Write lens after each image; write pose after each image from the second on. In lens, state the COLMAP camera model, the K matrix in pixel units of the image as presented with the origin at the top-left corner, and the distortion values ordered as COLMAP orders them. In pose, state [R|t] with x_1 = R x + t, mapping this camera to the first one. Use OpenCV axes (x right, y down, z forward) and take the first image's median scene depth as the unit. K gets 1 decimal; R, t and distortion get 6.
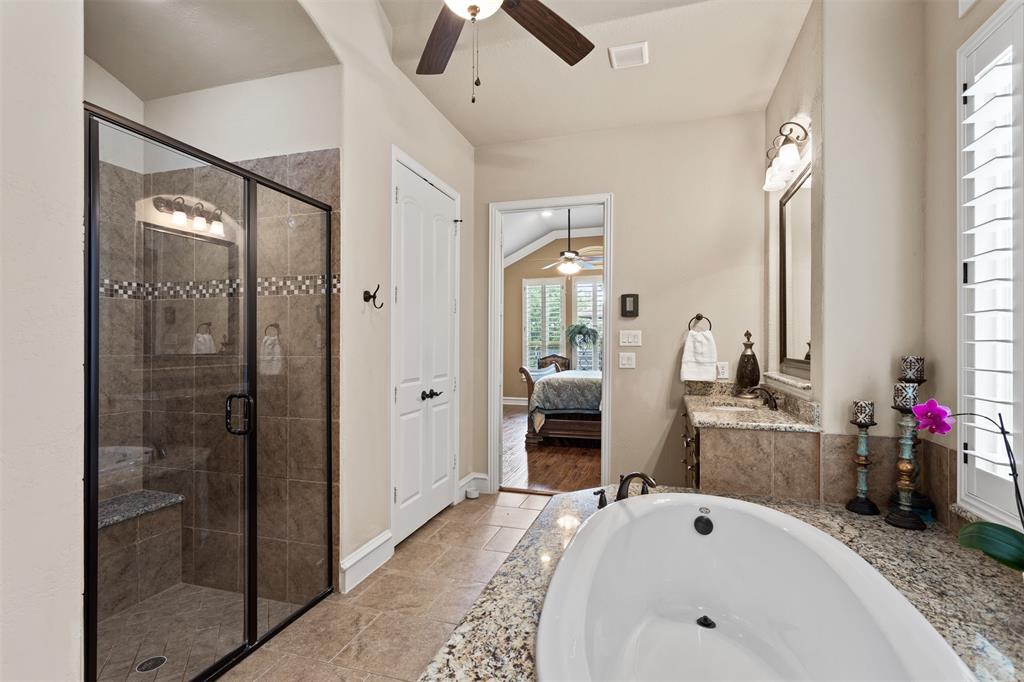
lens RADIAL K [[490.3, 0, 512.4], [0, 490.3, 343.3], [0, 0, 1]] dist [0.000082, -0.000926]
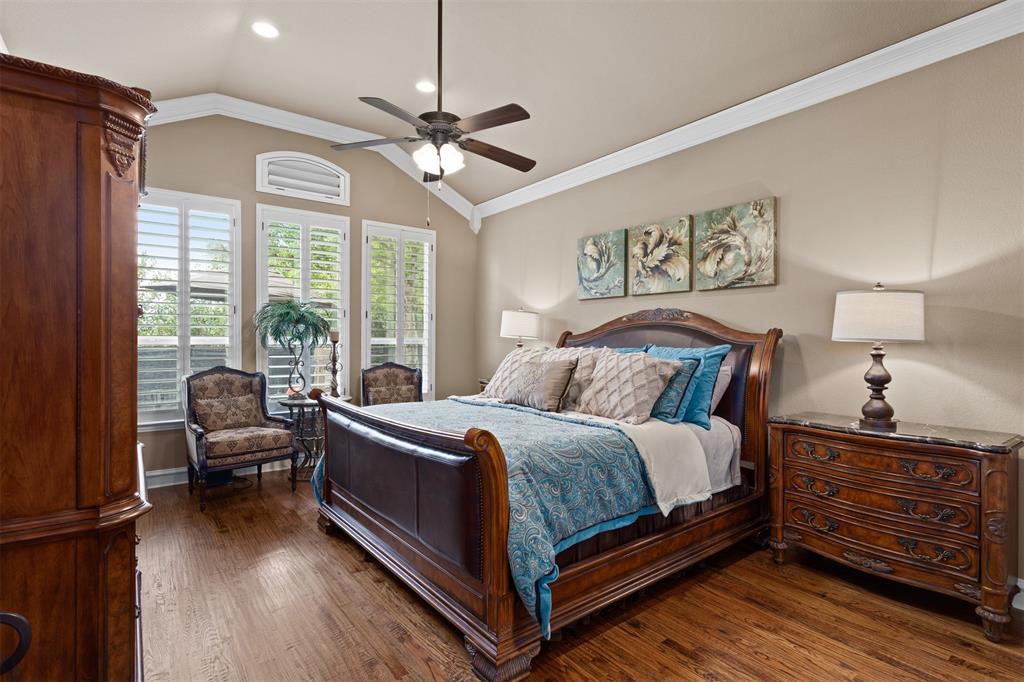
lens RADIAL K [[490.3, 0, 514.3], [0, 490.3, 339.1], [0, 0, 1]] dist [0.000082, -0.000926]
pose [[0.570476, 0.003885, 0.821305, -0.218793], [-0.009109, 0.999957, 0.001597, -0.008400], [-0.821264, -0.008393, 0.570487, 0.842050]]
